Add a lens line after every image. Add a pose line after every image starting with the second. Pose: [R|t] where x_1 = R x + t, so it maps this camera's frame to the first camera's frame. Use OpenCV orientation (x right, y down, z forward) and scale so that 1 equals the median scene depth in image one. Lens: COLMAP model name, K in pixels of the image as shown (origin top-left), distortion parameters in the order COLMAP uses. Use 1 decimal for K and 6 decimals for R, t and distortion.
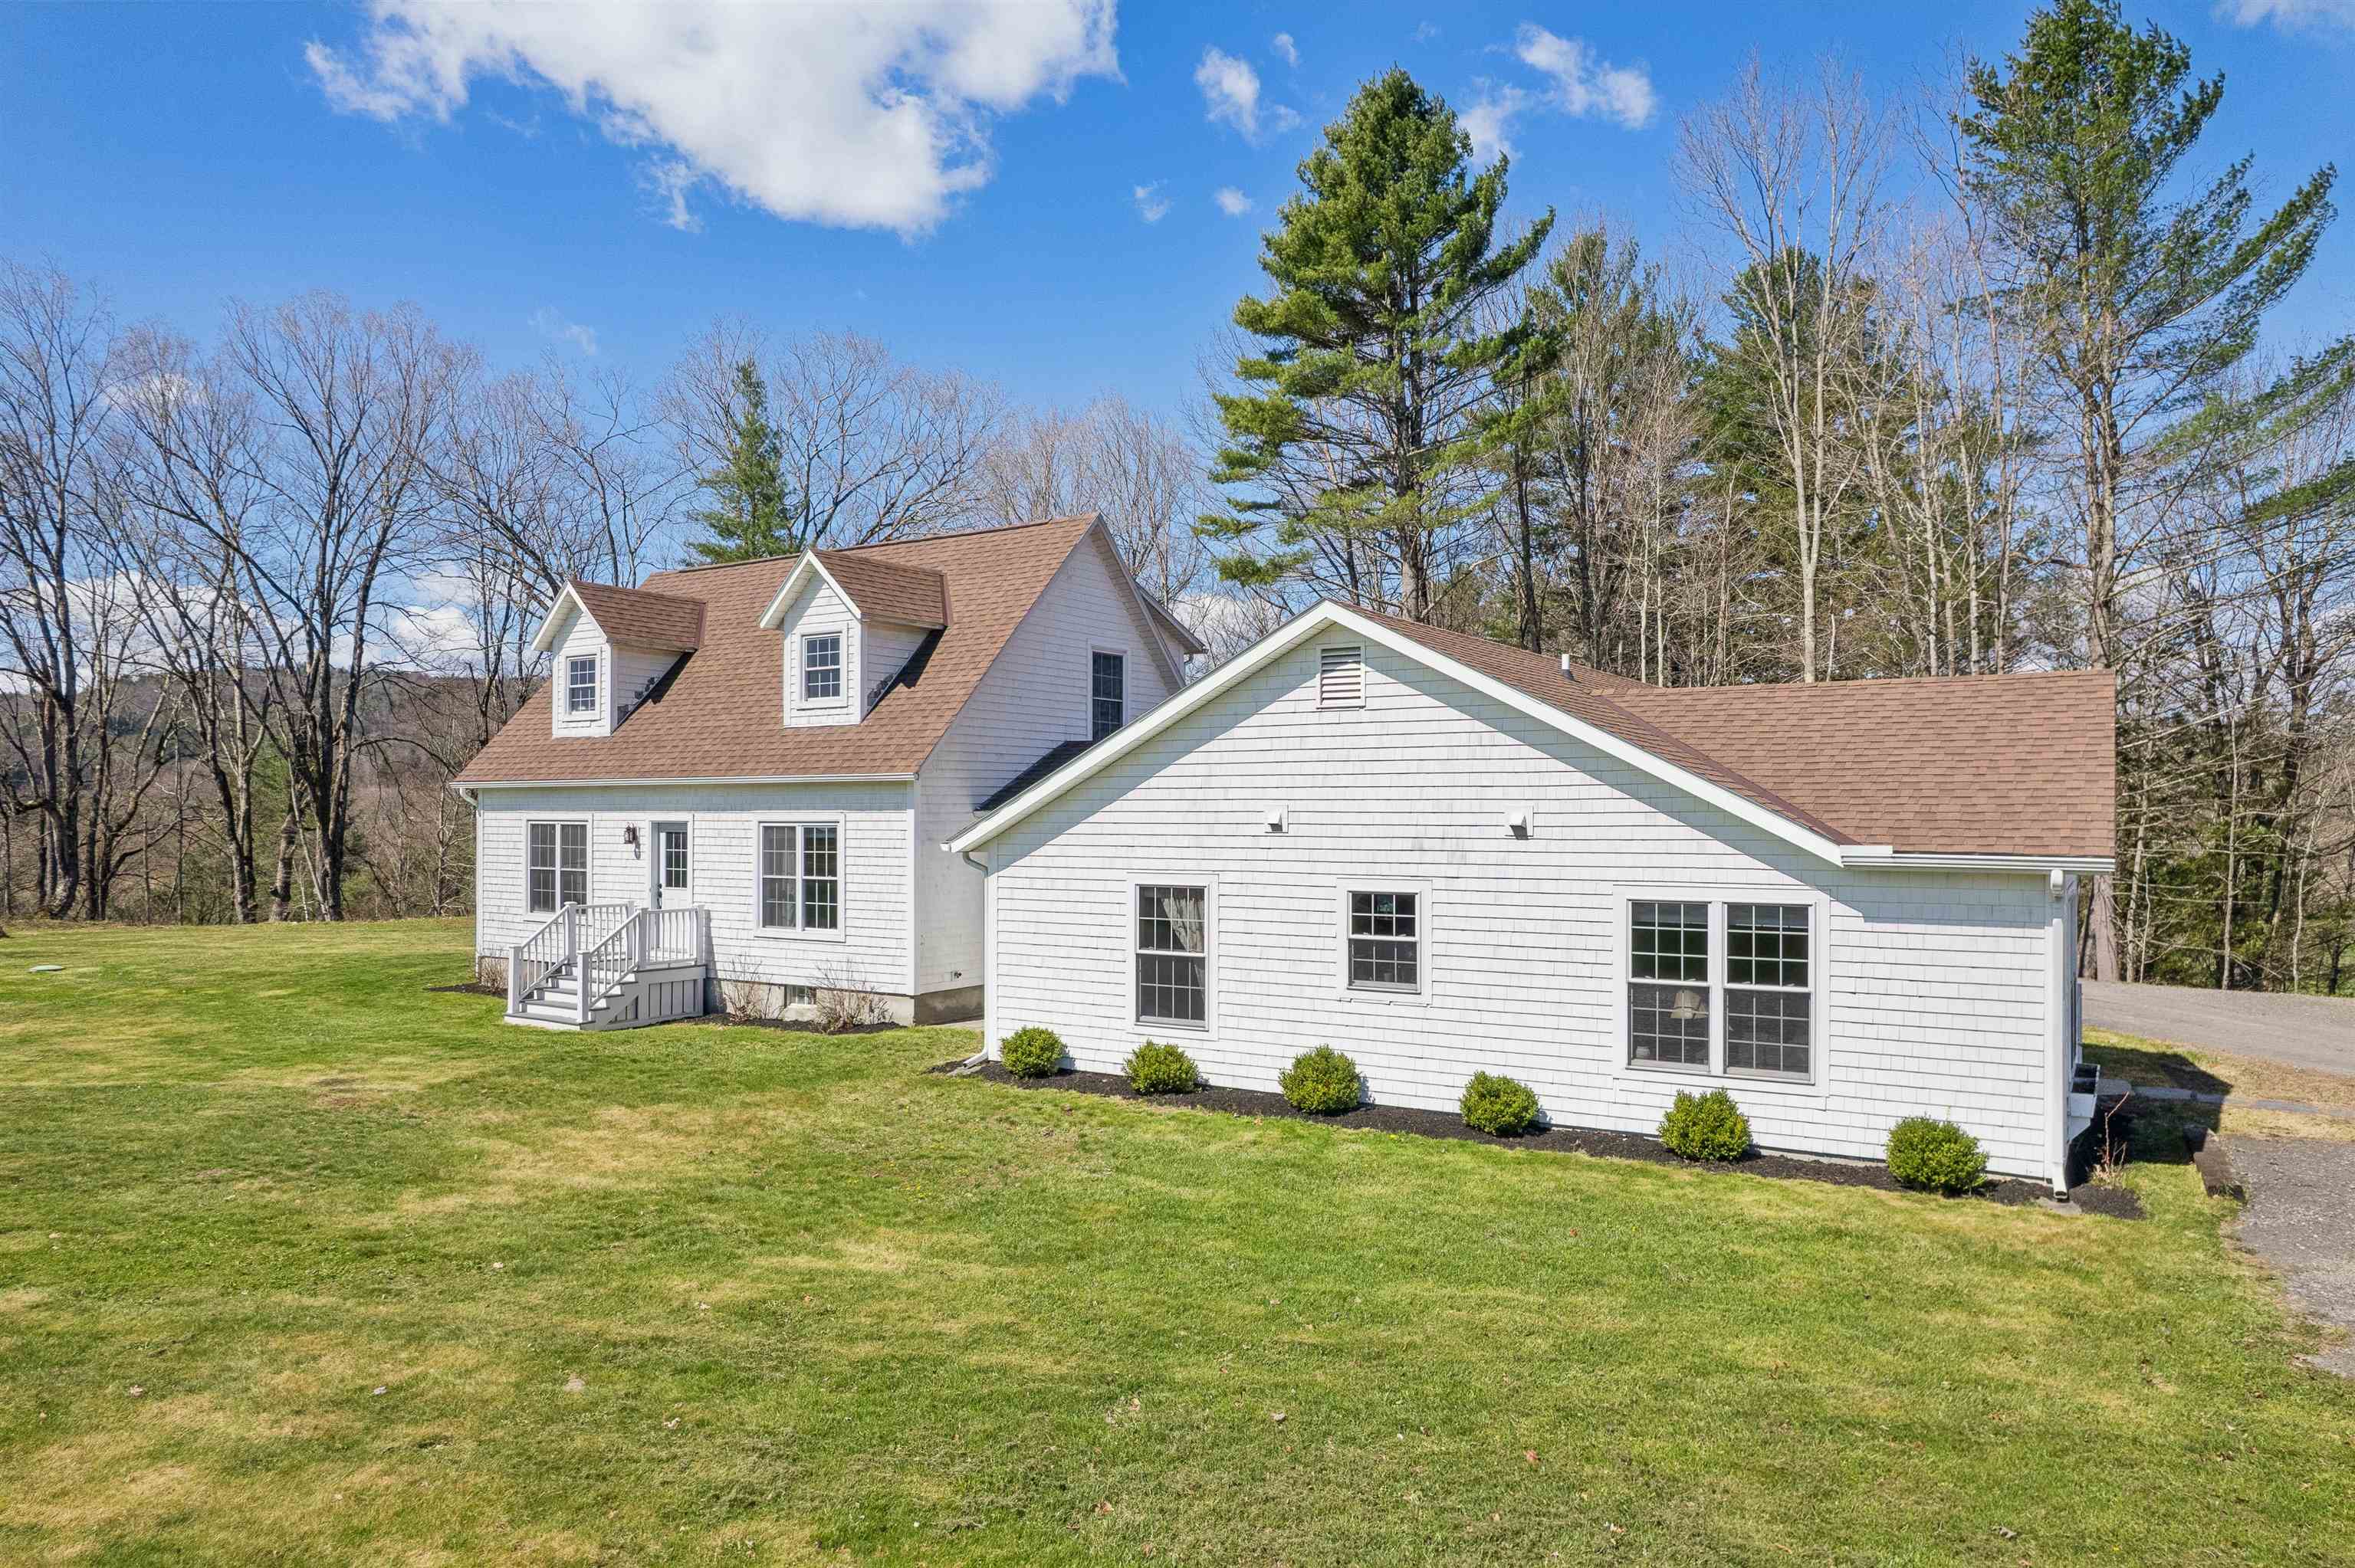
lens RADIAL K [[1502.1, 0, 1169.2], [0, 1502.1, 795.3], [0, 0, 1]] dist [-0.044072, 0.002607]
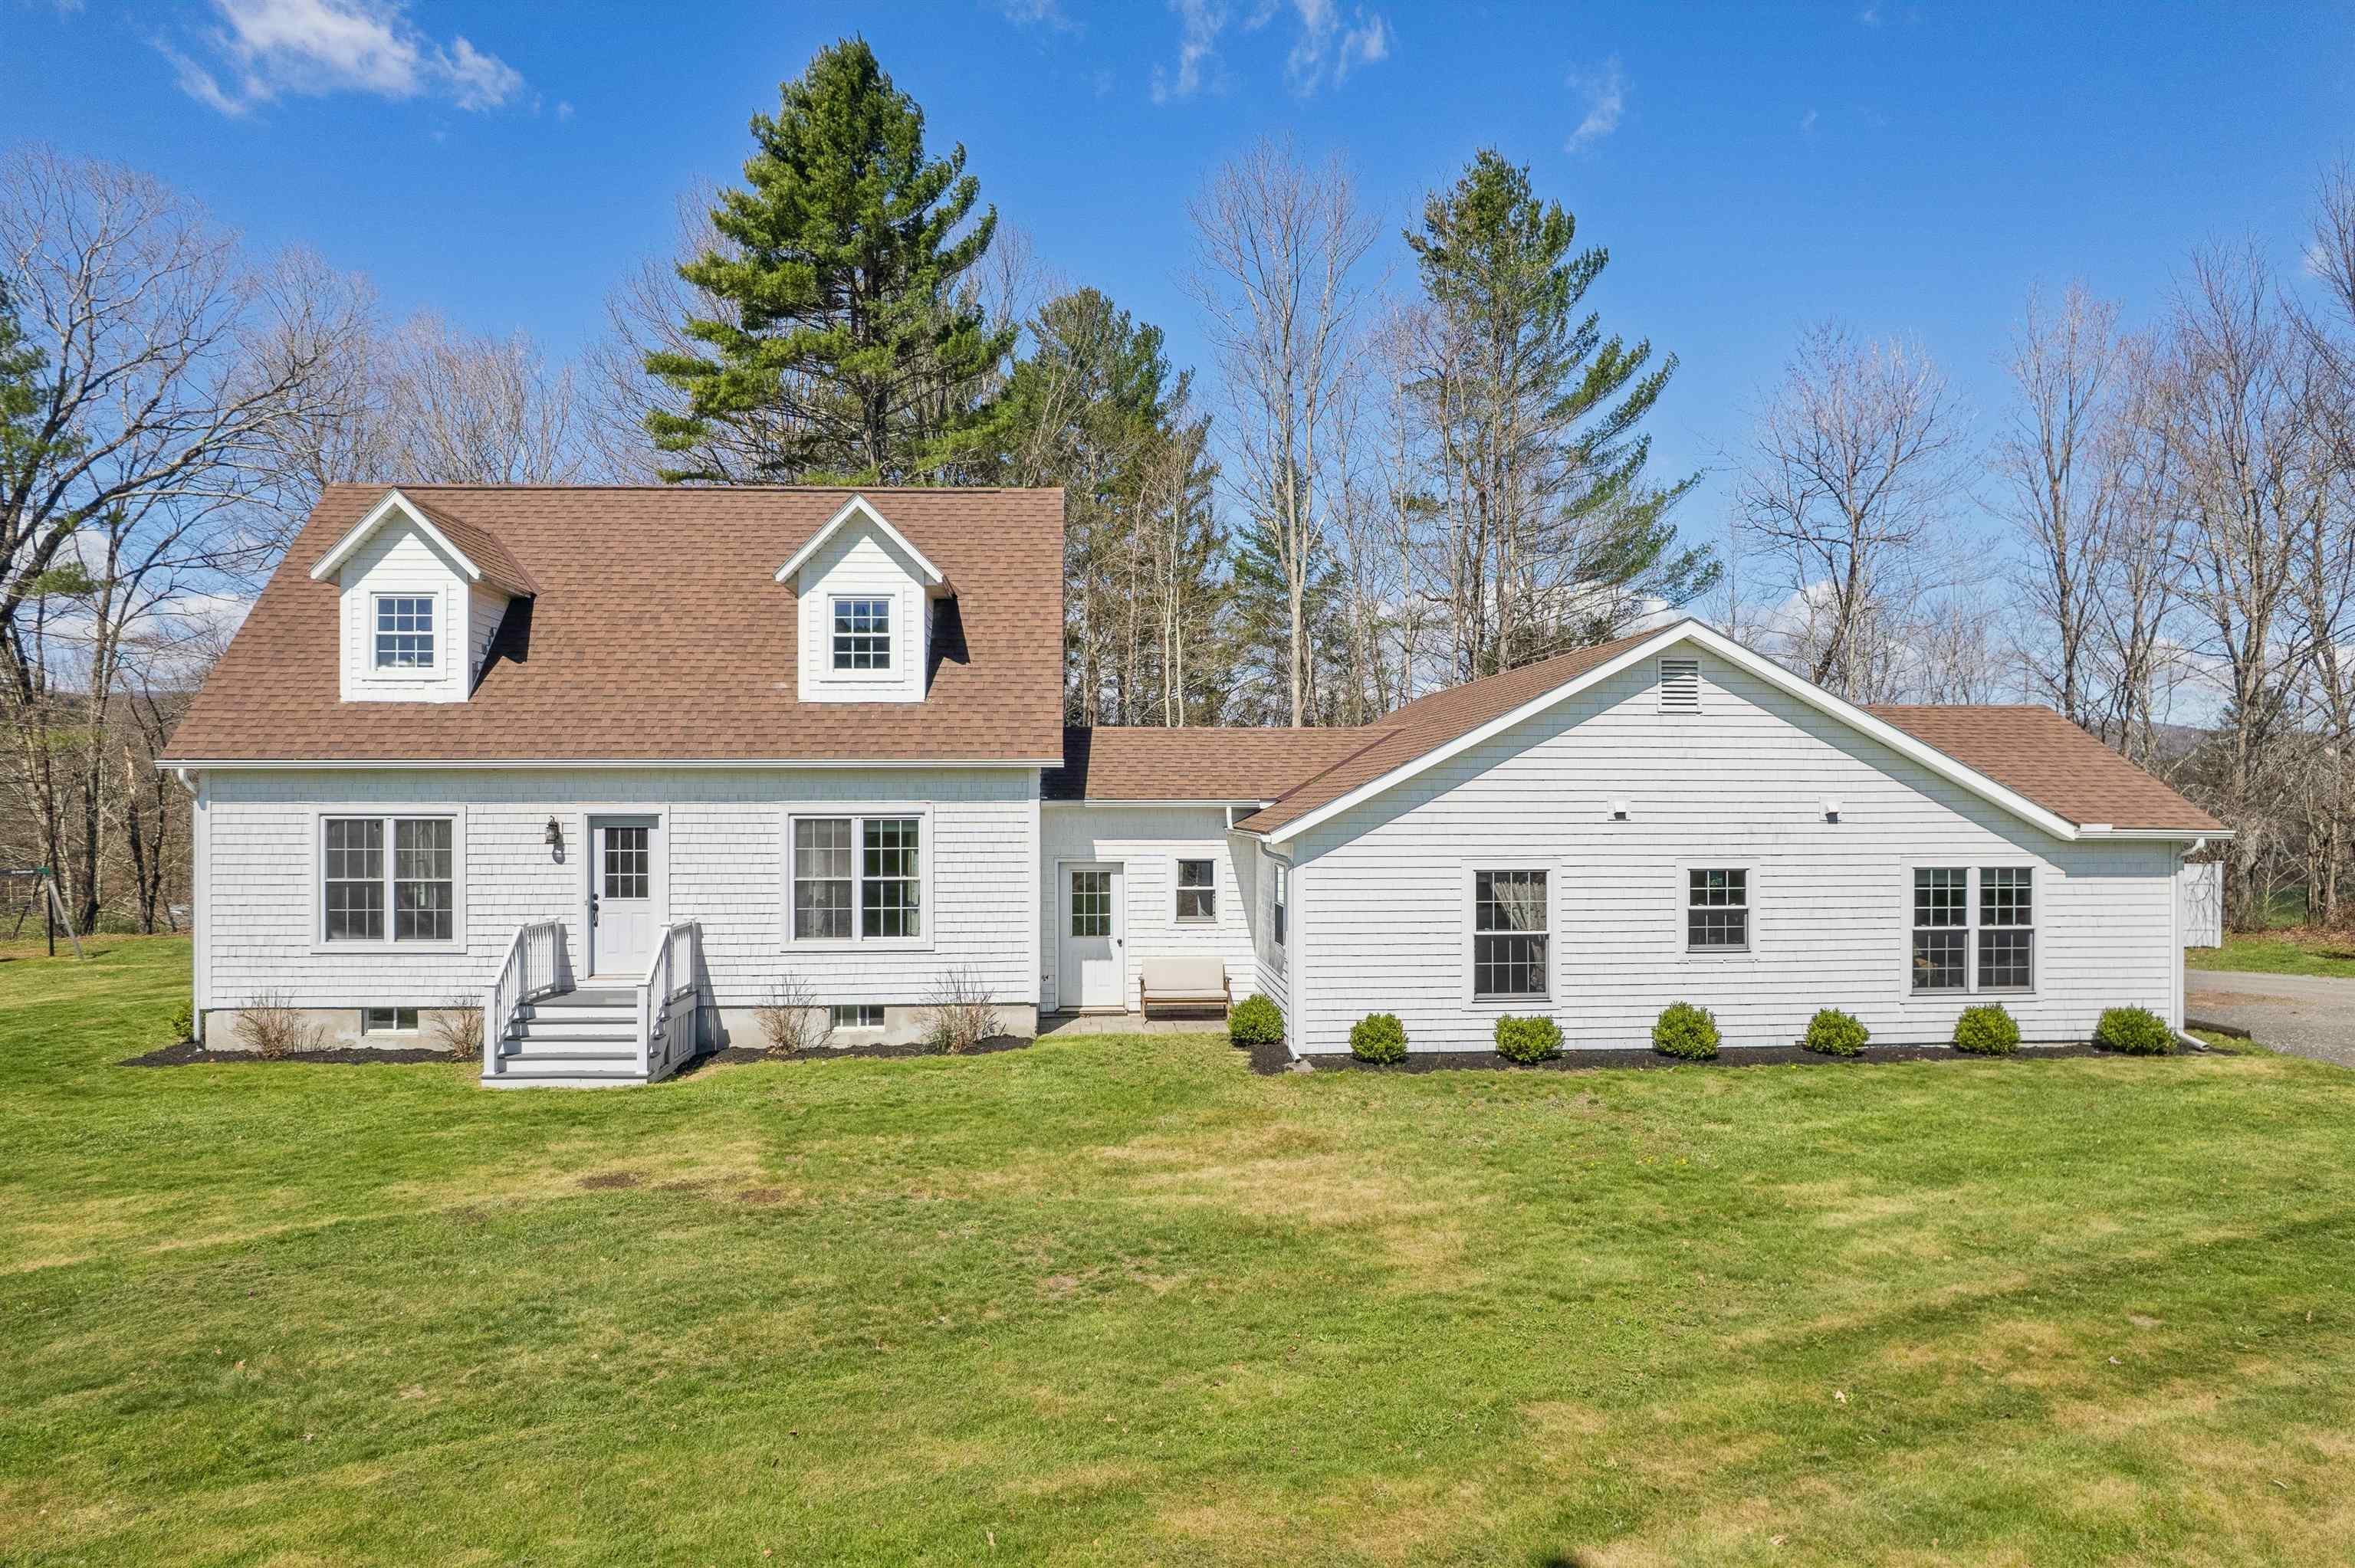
lens RADIAL K [[1502.1, 0, 1169.2], [0, 1502.1, 795.3], [0, 0, 1]] dist [-0.044072, 0.002607]
pose [[0.800995, 0.001641, 0.598669, -0.847414], [-0.006184, 0.999966, 0.005532, 0.001868], [-0.598640, -0.008133, 0.800977, 0.286079]]
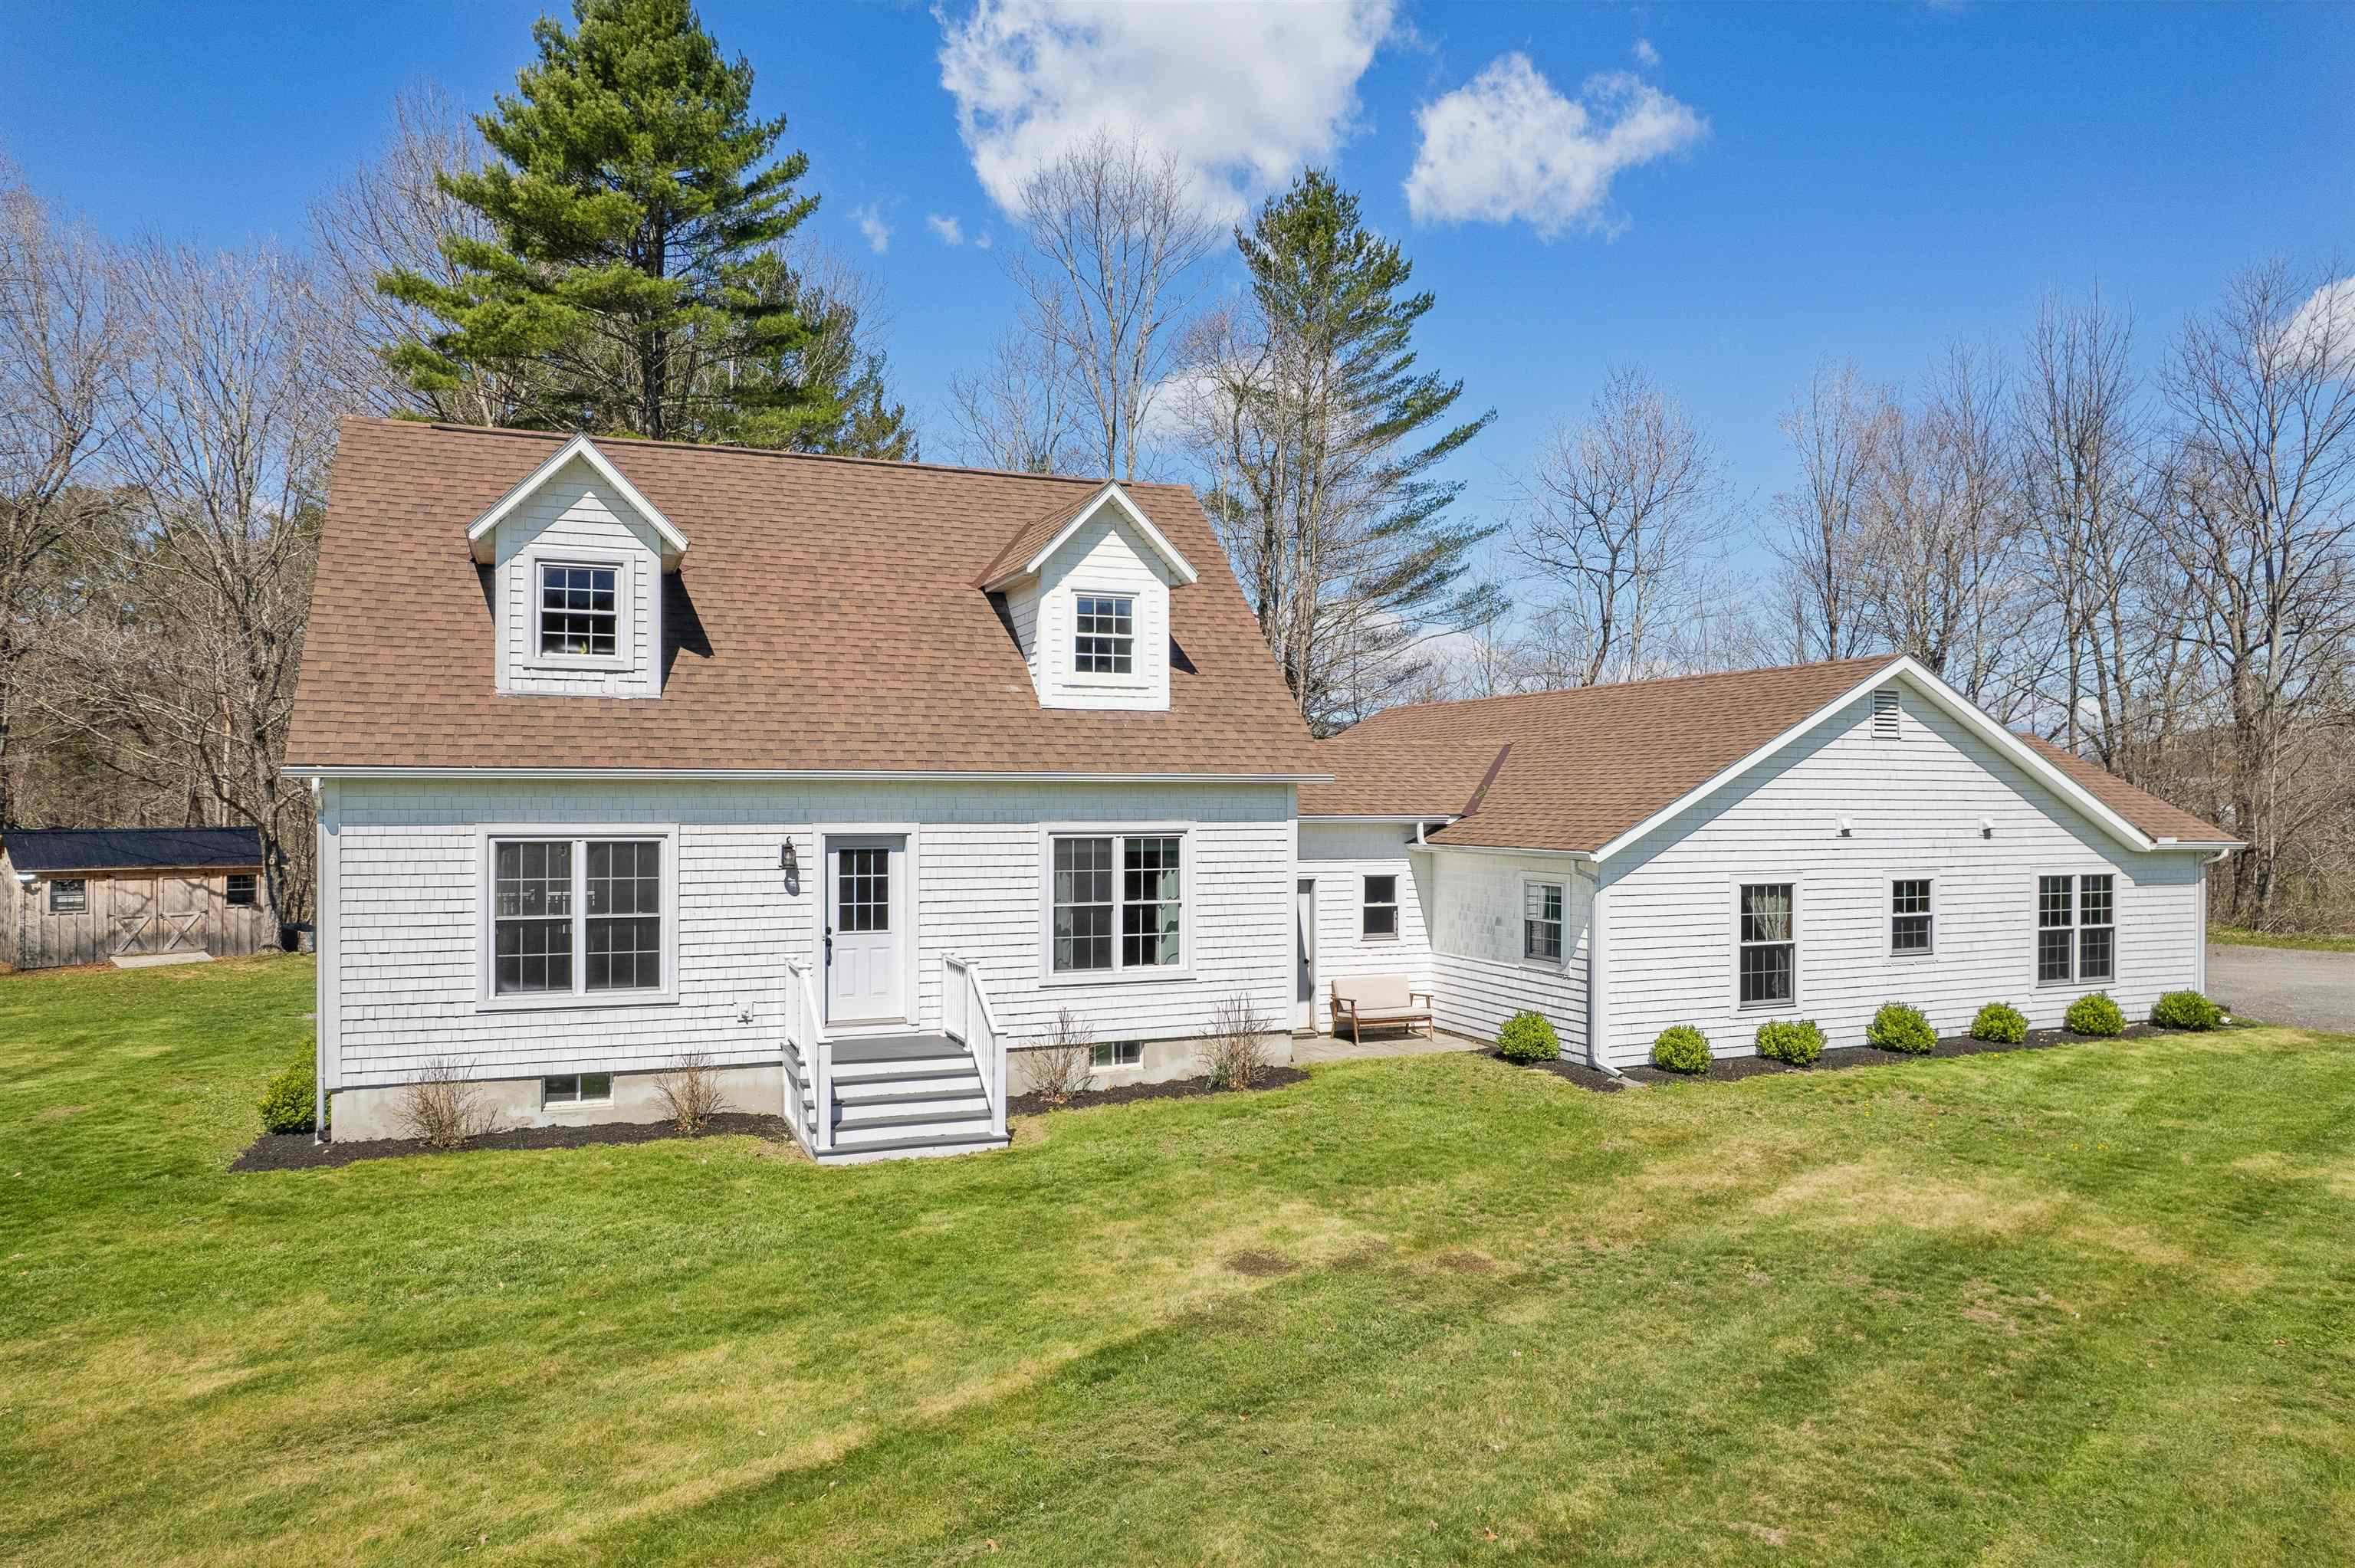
lens RADIAL K [[1502.1, 0, 1169.2], [0, 1502.1, 795.3], [0, 0, 1]] dist [-0.044072, 0.002607]
pose [[0.568169, 0.004447, 0.822900, -1.203274], [-0.011746, 0.999927, 0.002707, -0.005288], [-0.822828, -0.011204, 0.568180, 0.734182]]
